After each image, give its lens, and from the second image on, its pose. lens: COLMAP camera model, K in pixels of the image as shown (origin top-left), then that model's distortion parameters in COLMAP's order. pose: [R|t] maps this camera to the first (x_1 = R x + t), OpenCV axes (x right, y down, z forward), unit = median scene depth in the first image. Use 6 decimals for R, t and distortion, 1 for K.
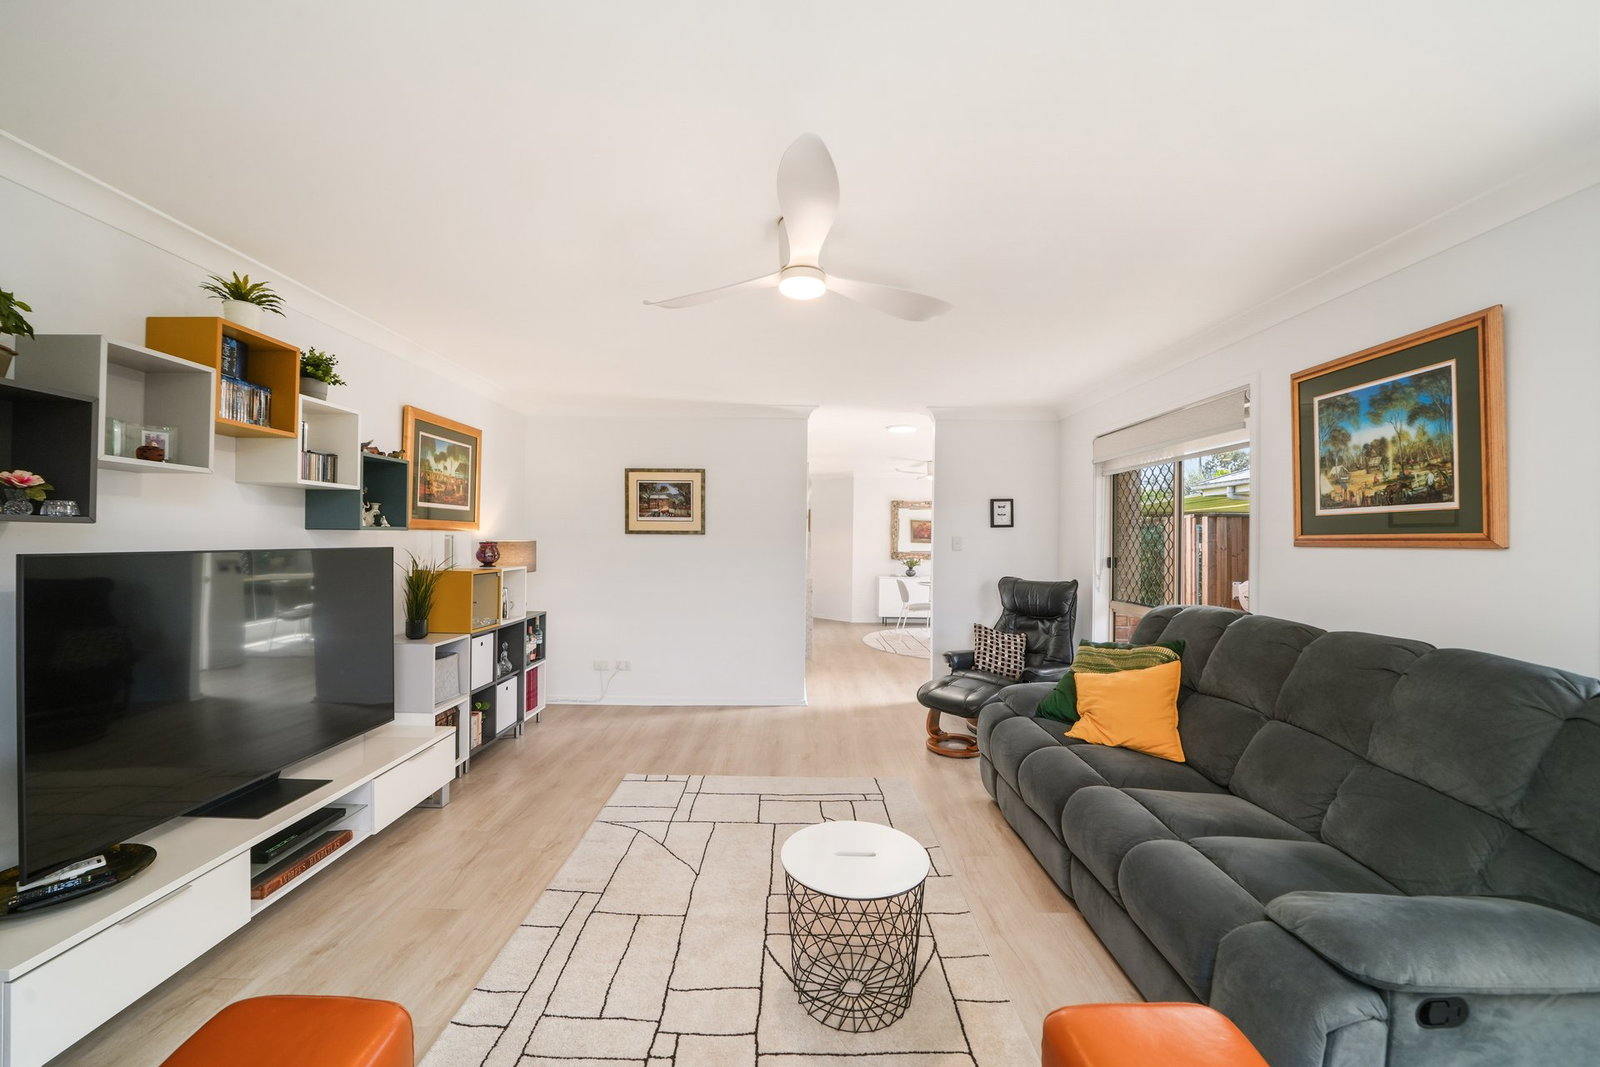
lens RADIAL K [[625.8, 0, 805.1], [0, 625.8, 534.9], [0, 0, 1]] dist [-0.018591, 0.001578]
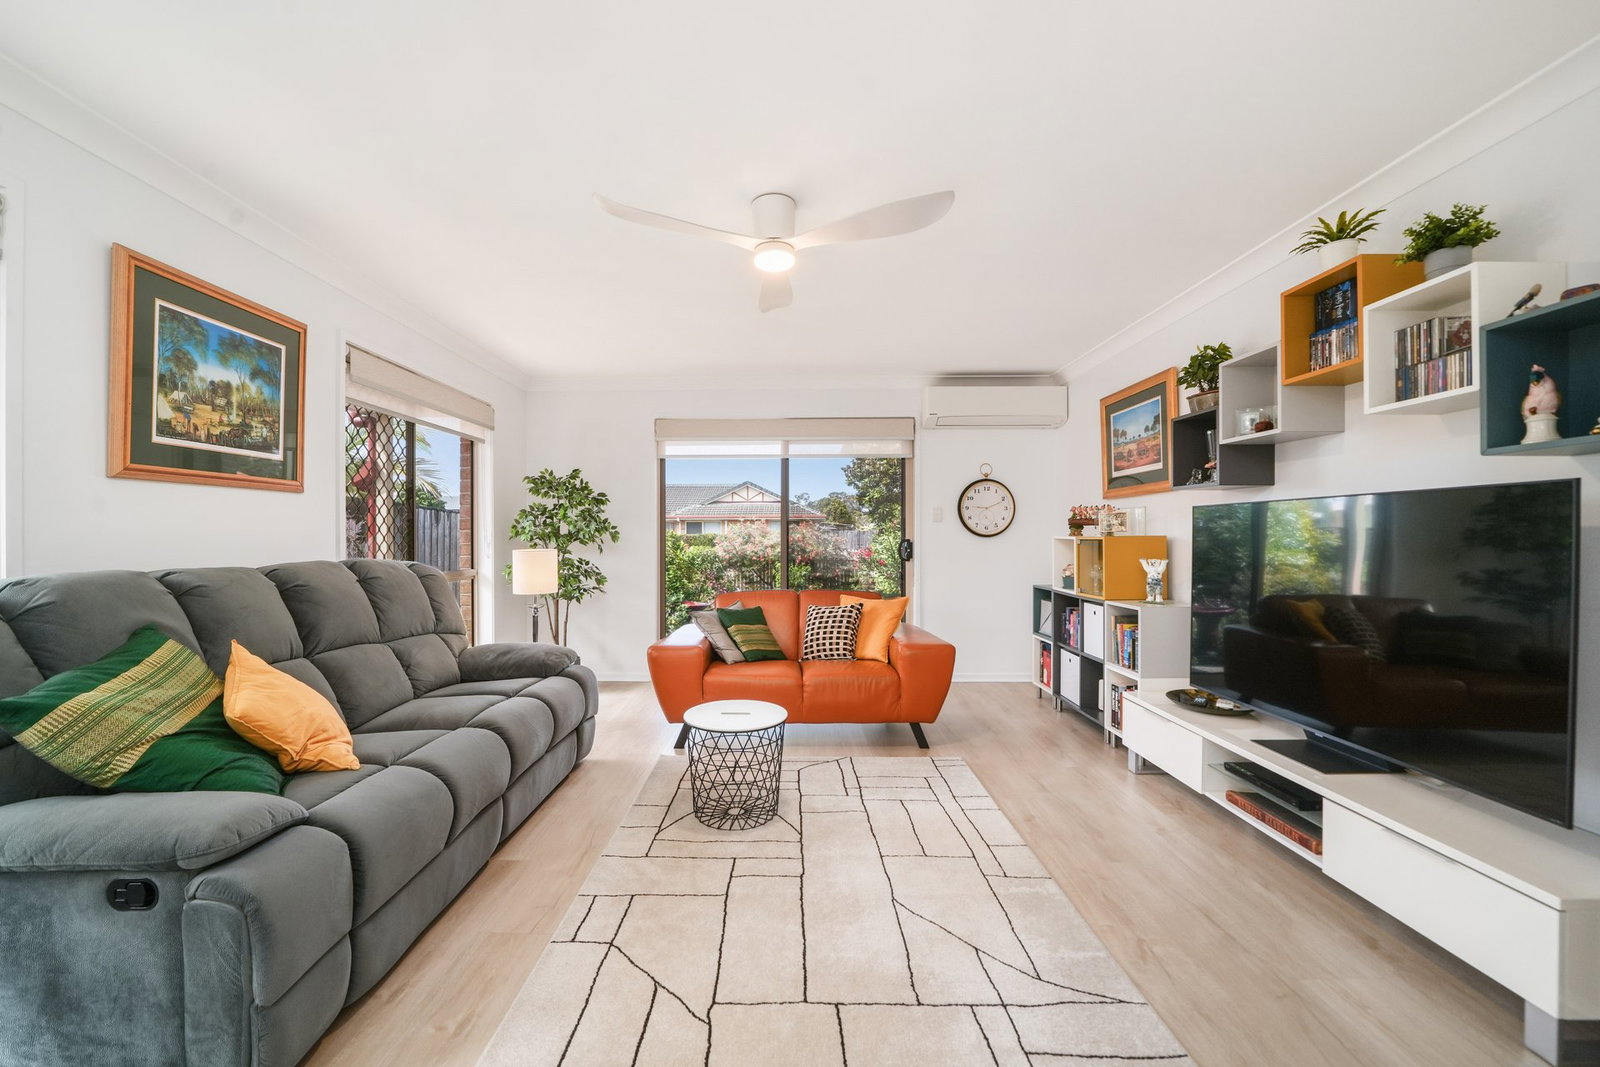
lens RADIAL K [[625.8, 0, 804.6], [0, 625.8, 536.5], [0, 0, 1]] dist [-0.018591, 0.001578]
pose [[-0.999730, -0.011460, 0.020207, -0.067797], [-0.011613, 0.999905, -0.007474, 0.093314], [-0.020119, -0.007706, -0.999768, 1.826439]]
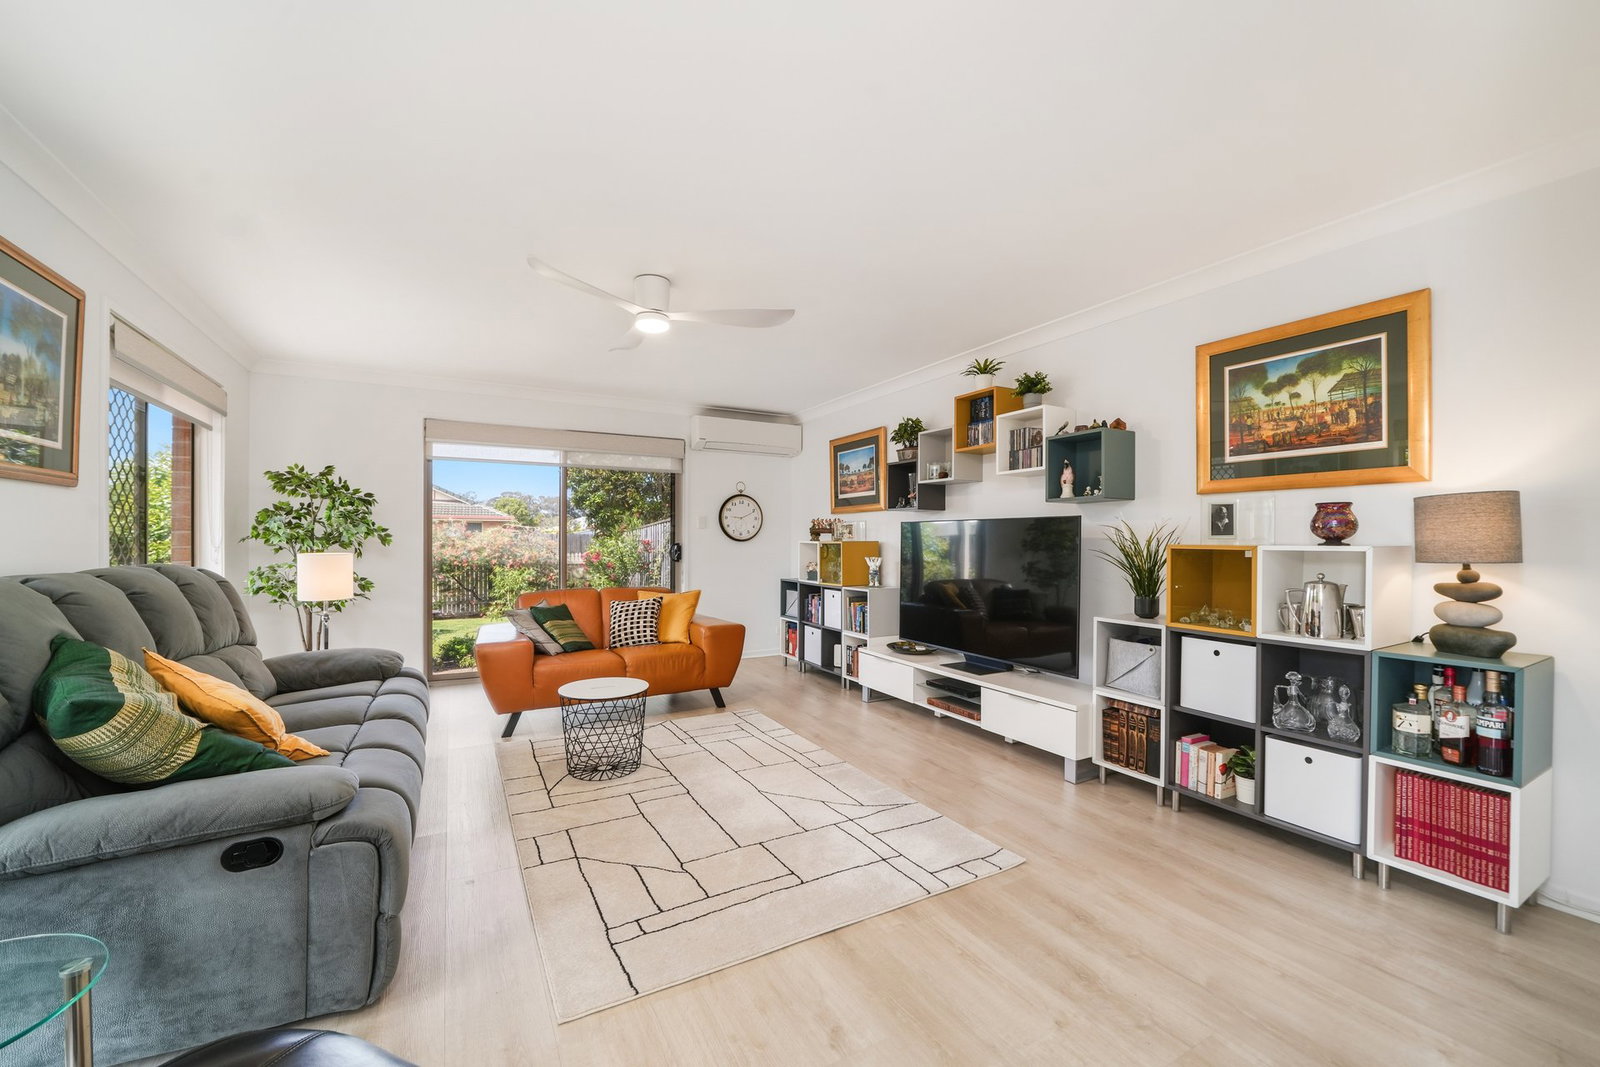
lens RADIAL K [[625.8, 0, 802.3], [0, 625.8, 542.0], [0, 0, 1]] dist [-0.018591, 0.001578]
pose [[-0.880063, -0.014854, -0.474624, 0.316773], [-0.011265, 0.999882, -0.010404, 0.098038], [0.474723, -0.003809, -0.880127, 2.085859]]
